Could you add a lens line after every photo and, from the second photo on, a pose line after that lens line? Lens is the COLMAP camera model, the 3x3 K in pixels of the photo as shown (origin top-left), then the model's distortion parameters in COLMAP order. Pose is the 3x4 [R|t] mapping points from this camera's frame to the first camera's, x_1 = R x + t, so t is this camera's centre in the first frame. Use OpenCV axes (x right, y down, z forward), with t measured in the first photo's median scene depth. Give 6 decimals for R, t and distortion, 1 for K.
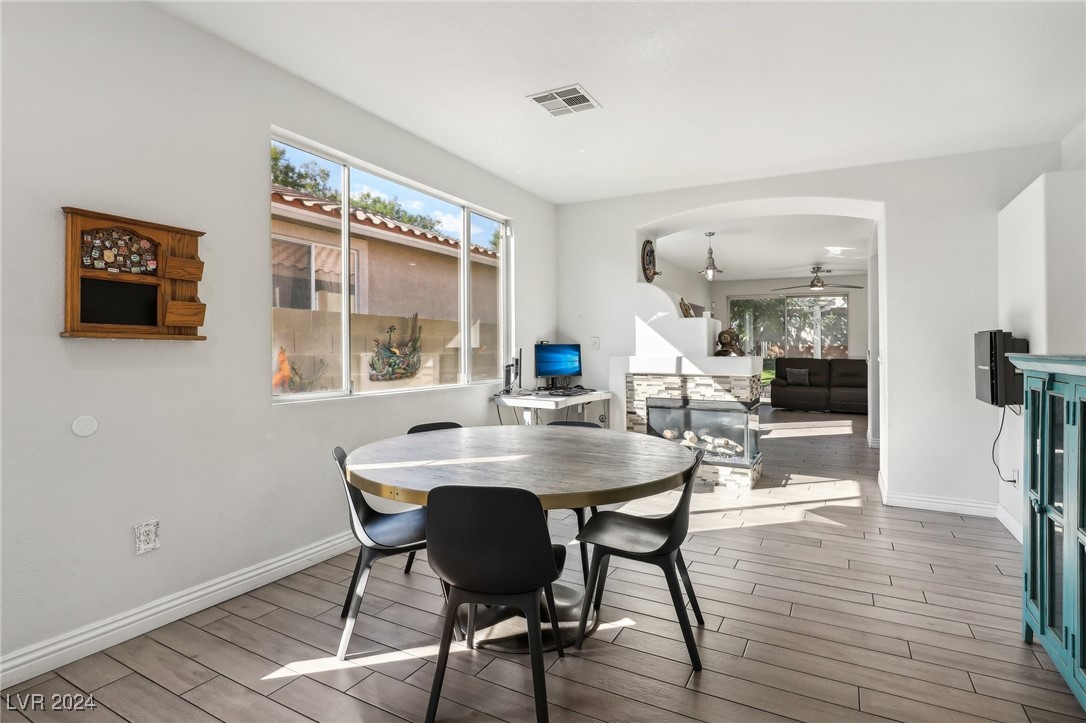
lens RADIAL K [[538.6, 0, 541.9], [0, 538.6, 358.5], [0, 0, 1]] dist [-0.000447, -0.000265]
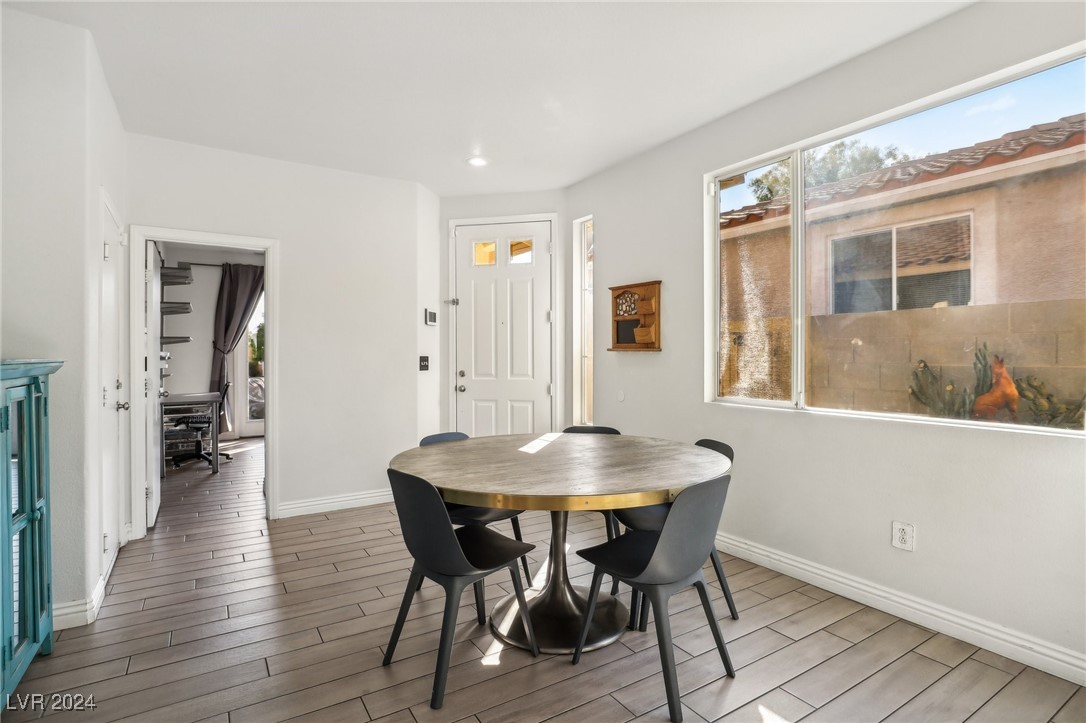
lens RADIAL K [[538.6, 0, 546.5], [0, 538.6, 358.3], [0, 0, 1]] dist [-0.000447, -0.000265]
pose [[-0.475011, 0.013037, -0.879883, 0.860272], [0.003125, 0.999909, 0.013128, -0.034072], [0.879974, 0.003486, -0.475008, 1.454483]]
